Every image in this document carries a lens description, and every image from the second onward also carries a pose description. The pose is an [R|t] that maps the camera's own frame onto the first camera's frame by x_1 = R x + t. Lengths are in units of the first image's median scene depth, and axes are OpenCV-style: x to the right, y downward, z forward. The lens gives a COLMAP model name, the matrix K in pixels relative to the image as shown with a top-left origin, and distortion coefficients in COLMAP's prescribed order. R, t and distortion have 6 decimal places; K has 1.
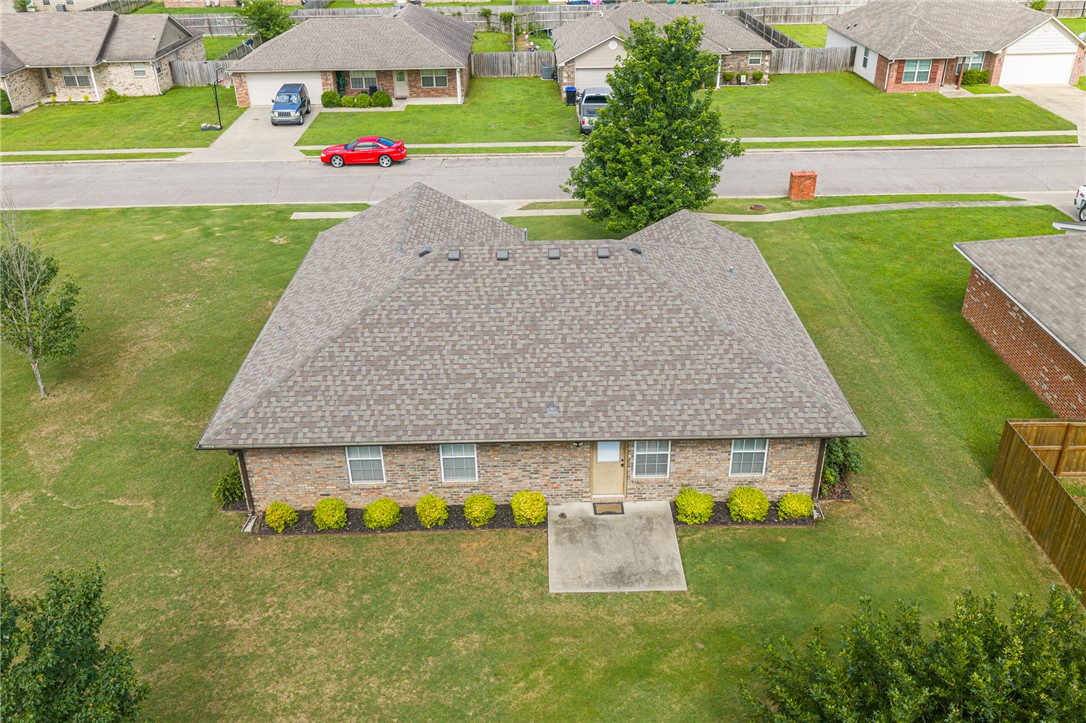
lens RADIAL K [[897.8, 0, 546.9], [0, 897.8, 361.2], [0, 0, 1]] dist [0.024414, -0.043068]
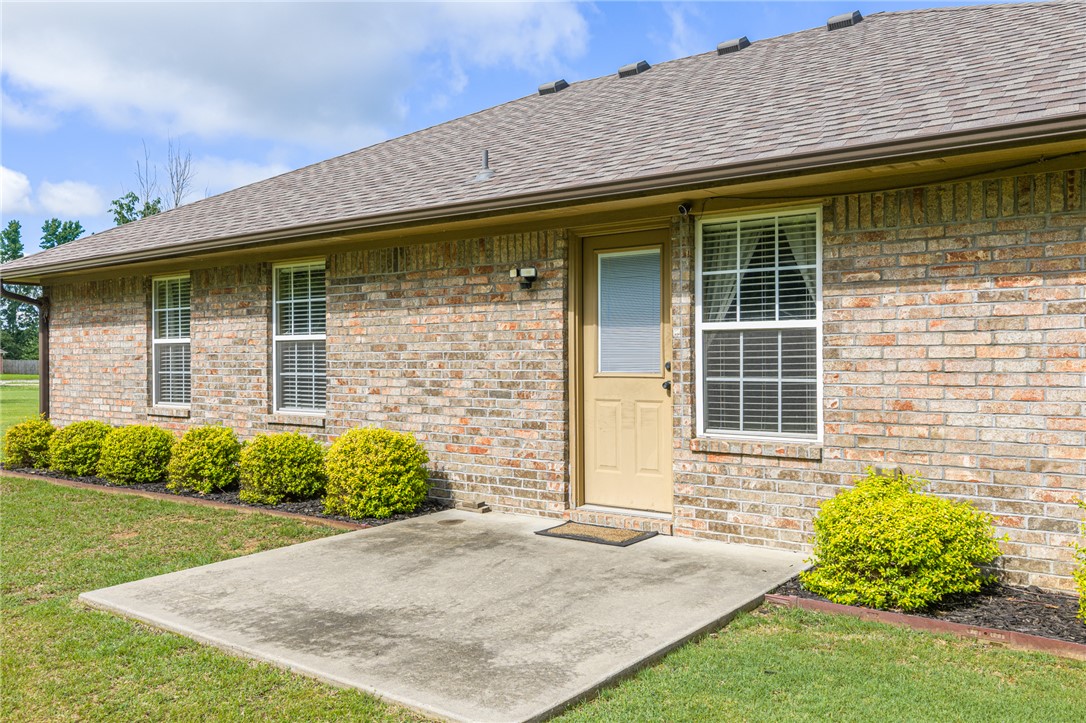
lens RADIAL K [[897.8, 0, 546.9], [0, 897.8, 361.2], [0, 0, 1]] dist [0.024414, -0.043068]
pose [[0.783211, 0.009769, -0.621679, 0.234897], [-0.307879, 0.874778, -0.374131, 0.231321], [0.540176, 0.484426, 0.688143, 0.791171]]
